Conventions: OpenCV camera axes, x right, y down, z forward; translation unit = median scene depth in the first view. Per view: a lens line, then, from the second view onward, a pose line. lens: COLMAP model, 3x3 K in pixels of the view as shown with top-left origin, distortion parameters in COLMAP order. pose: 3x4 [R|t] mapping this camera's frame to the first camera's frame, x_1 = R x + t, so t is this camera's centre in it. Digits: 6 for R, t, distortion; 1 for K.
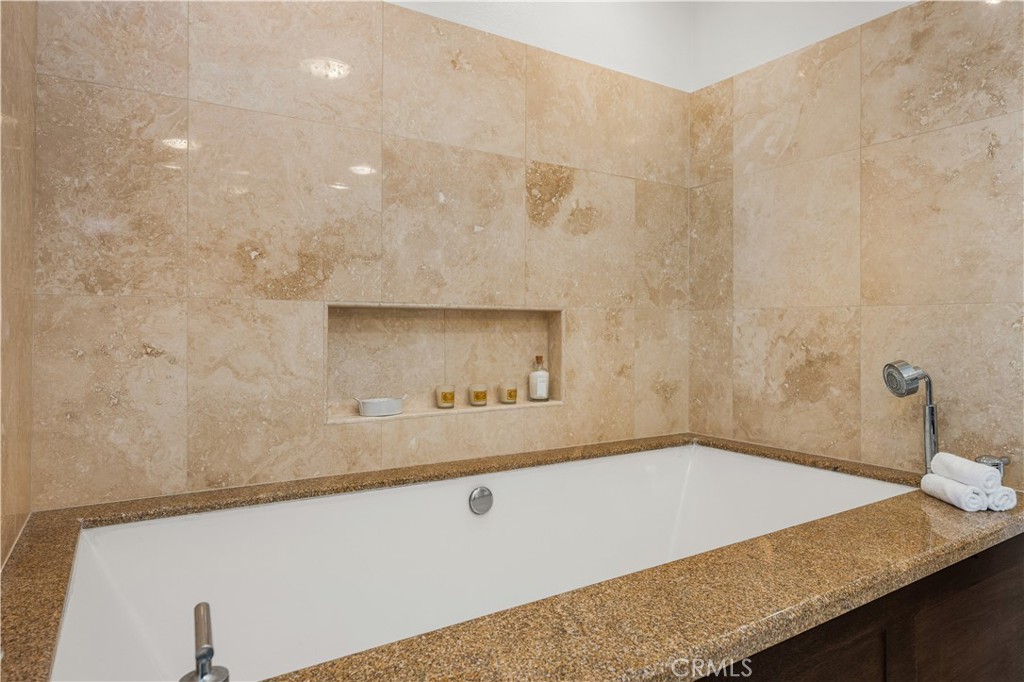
lens RADIAL K [[648.4, 0, 513.4], [0, 648.4, 315.9], [0, 0, 1]] dist [0.001033, -0.000499]
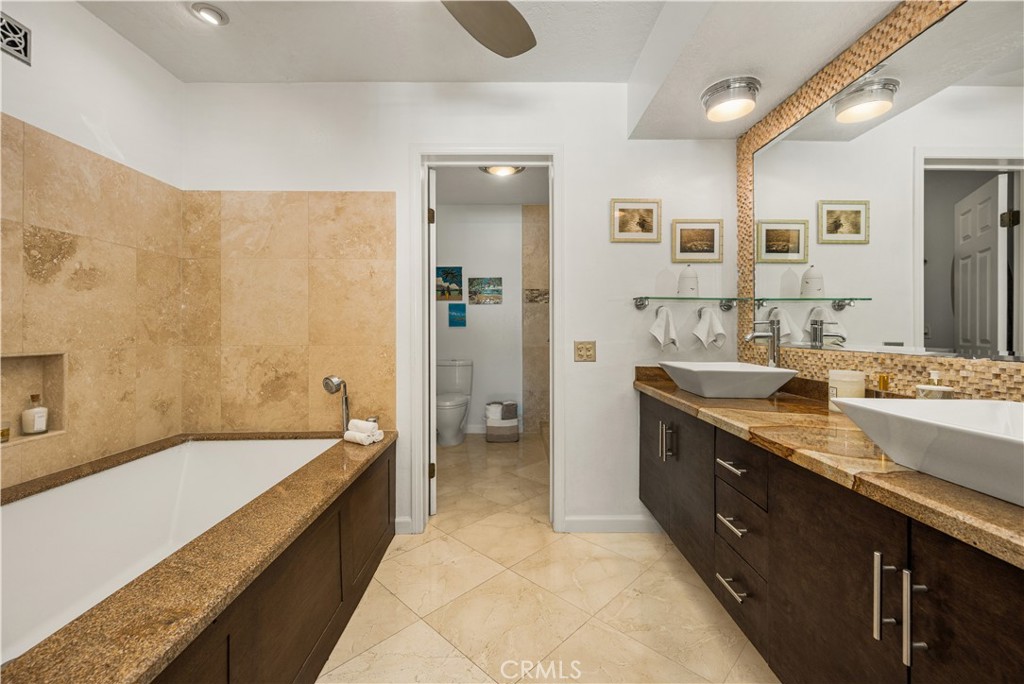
lens RADIAL K [[414.2, 0, 514.8], [0, 414.2, 337.2], [0, 0, 1]] dist [0.001454, 0.000170]
pose [[0.536030, -0.010441, 0.844134, -0.122825], [0.000595, 0.999928, 0.011990, -0.046998], [-0.844198, -0.005924, 0.535998, -0.099976]]
